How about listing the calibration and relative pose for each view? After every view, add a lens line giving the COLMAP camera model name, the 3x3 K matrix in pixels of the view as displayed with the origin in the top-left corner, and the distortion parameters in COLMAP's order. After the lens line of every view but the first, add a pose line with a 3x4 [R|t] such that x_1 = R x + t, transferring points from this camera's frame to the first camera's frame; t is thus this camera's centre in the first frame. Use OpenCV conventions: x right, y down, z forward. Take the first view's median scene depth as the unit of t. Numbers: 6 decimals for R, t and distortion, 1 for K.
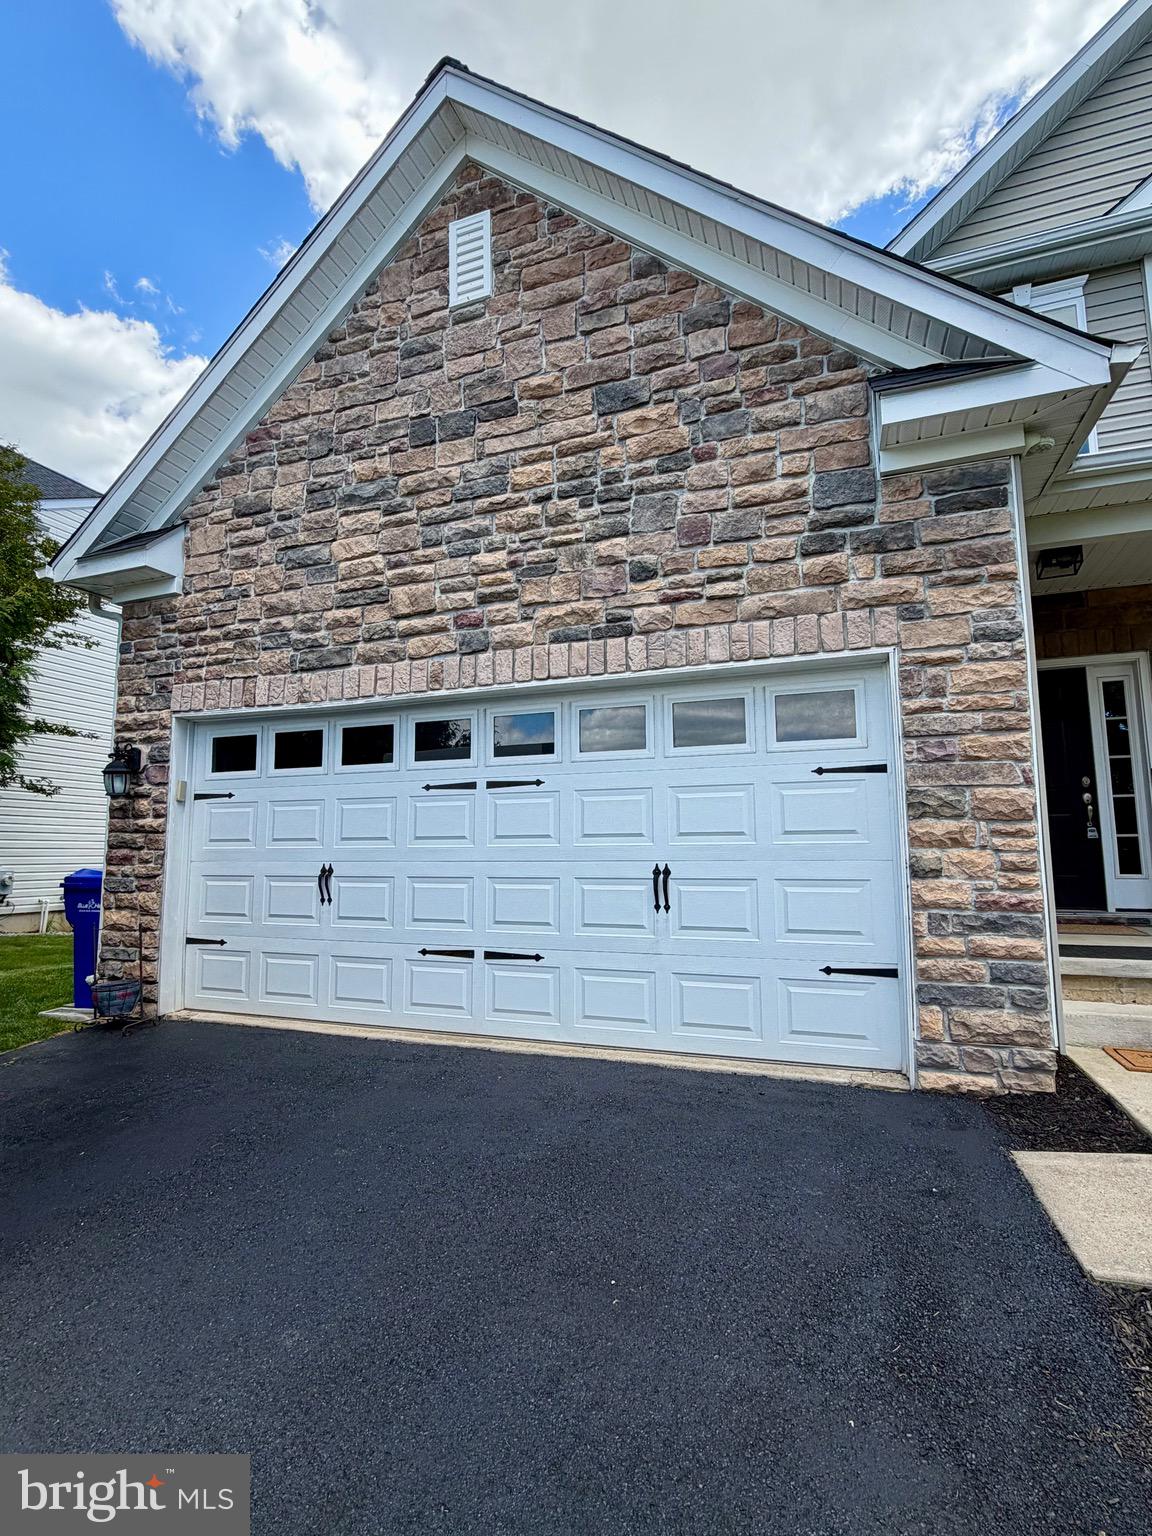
lens RADIAL K [[738.7, 0, 574.9], [0, 738.7, 768.3], [0, 0, 1]] dist [0.000187, -0.000126]
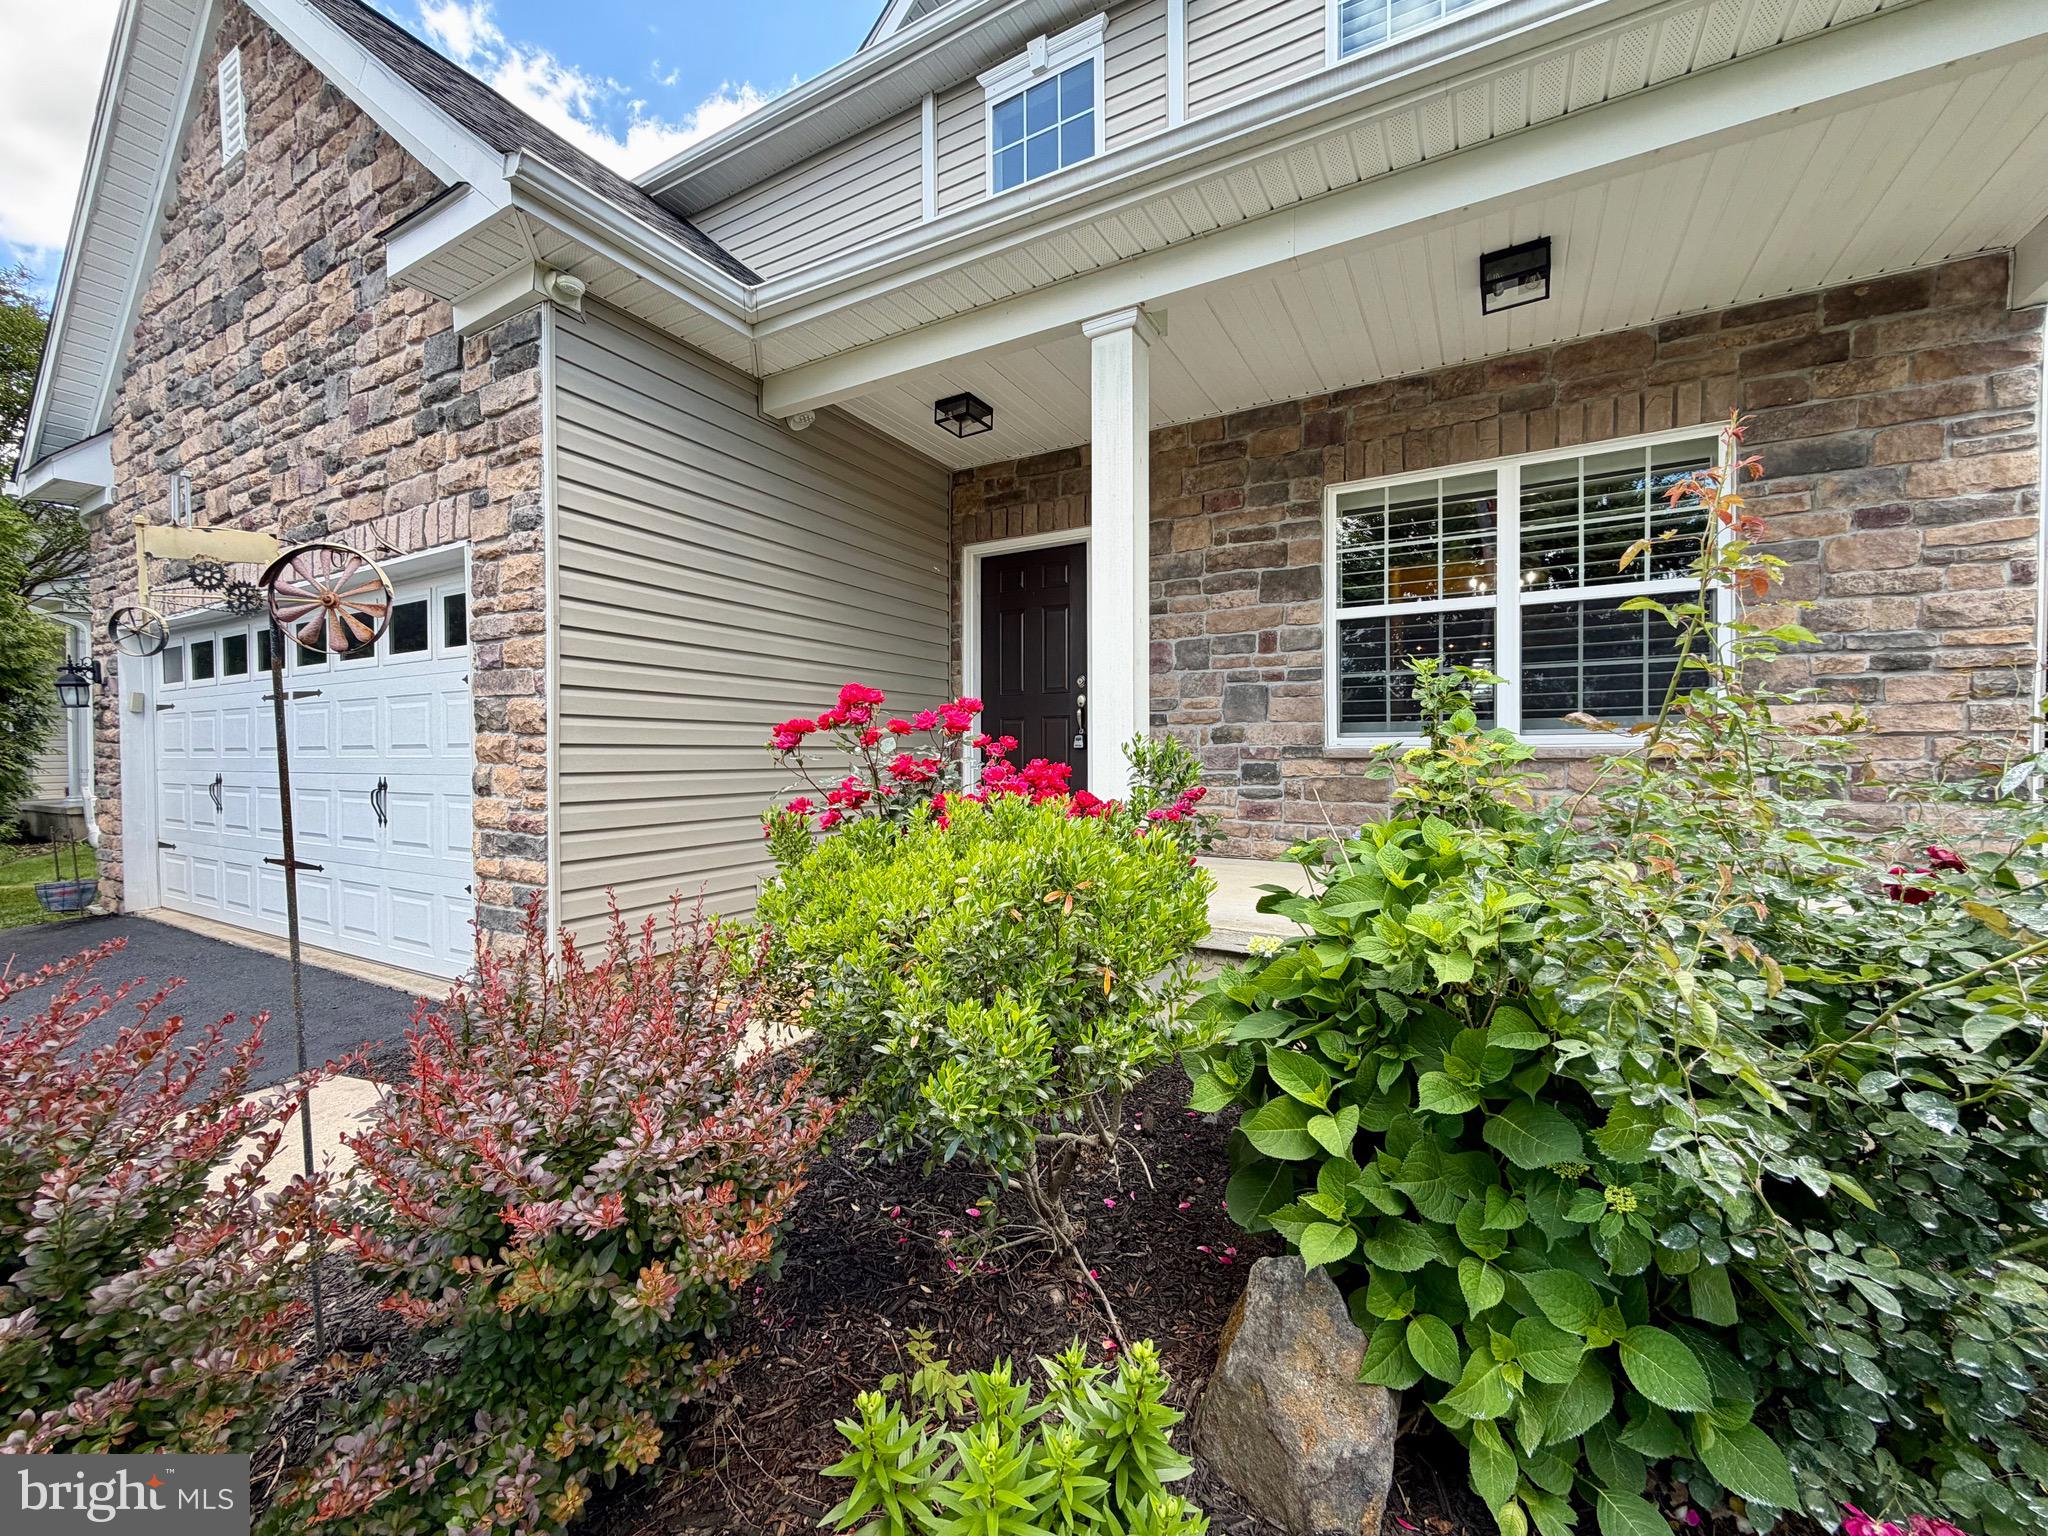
lens RADIAL K [[816.4, 0, 1022.8], [0, 816.4, 770.0], [0, 0, 1]] dist [0.000965, -0.000160]
pose [[0.986071, 0.007528, -0.166156, 1.162602], [0.013749, 0.991867, 0.126534, -0.003470], [0.165757, -0.127056, 0.977947, 0.098699]]
